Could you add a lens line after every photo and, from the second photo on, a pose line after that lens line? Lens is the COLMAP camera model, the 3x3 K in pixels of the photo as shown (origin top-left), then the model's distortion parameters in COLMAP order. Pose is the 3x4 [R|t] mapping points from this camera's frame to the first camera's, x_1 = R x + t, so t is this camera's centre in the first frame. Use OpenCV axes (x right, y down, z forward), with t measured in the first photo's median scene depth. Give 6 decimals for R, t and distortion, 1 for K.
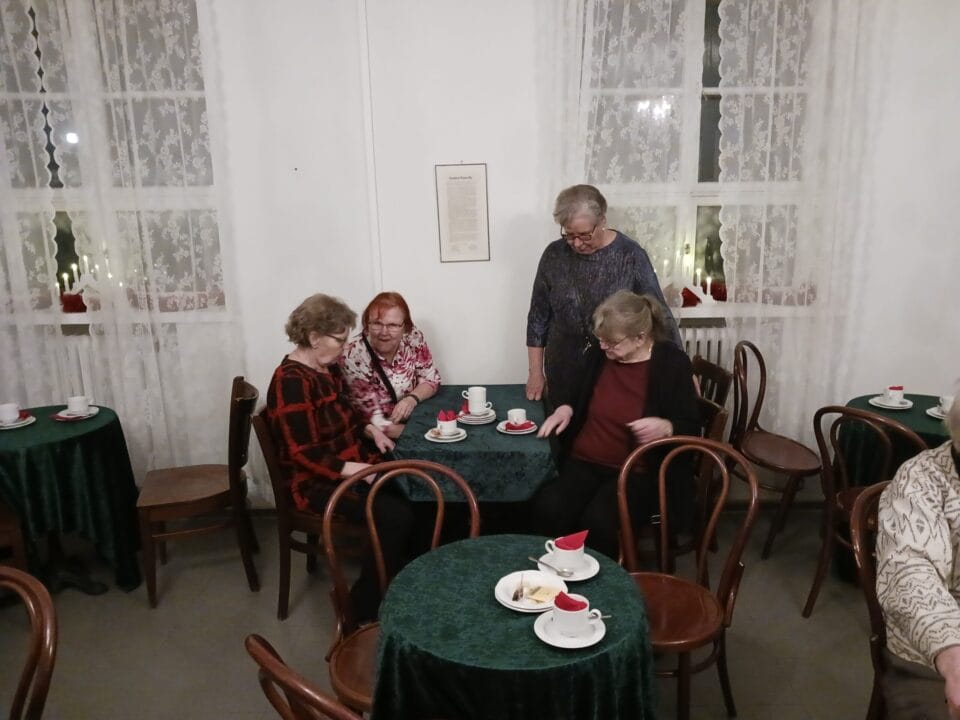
lens RADIAL K [[748.2, 0, 482.8], [0, 748.2, 368.2], [0, 0, 1]] dist [0.046975, -0.024570]
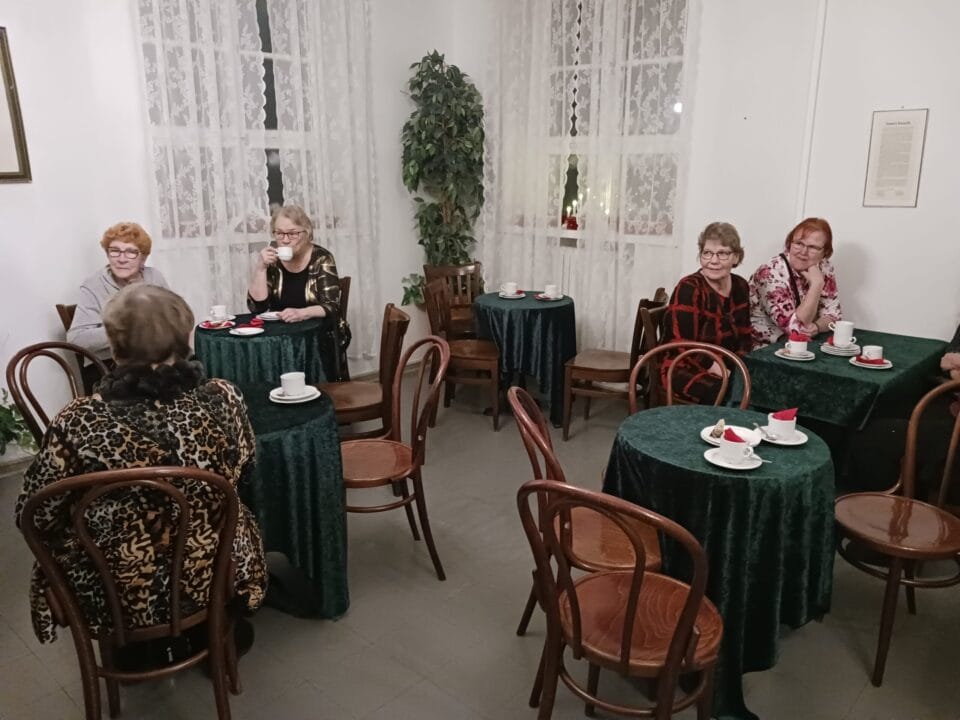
lens RADIAL K [[748.2, 0, 484.4], [0, 748.2, 358.6], [0, 0, 1]] dist [0.046975, -0.024570]
pose [[0.740099, 0.198249, -0.642613, 0.273035], [-0.182859, 0.978882, 0.091391, 0.063900], [0.647160, 0.049869, 0.760721, -0.119171]]
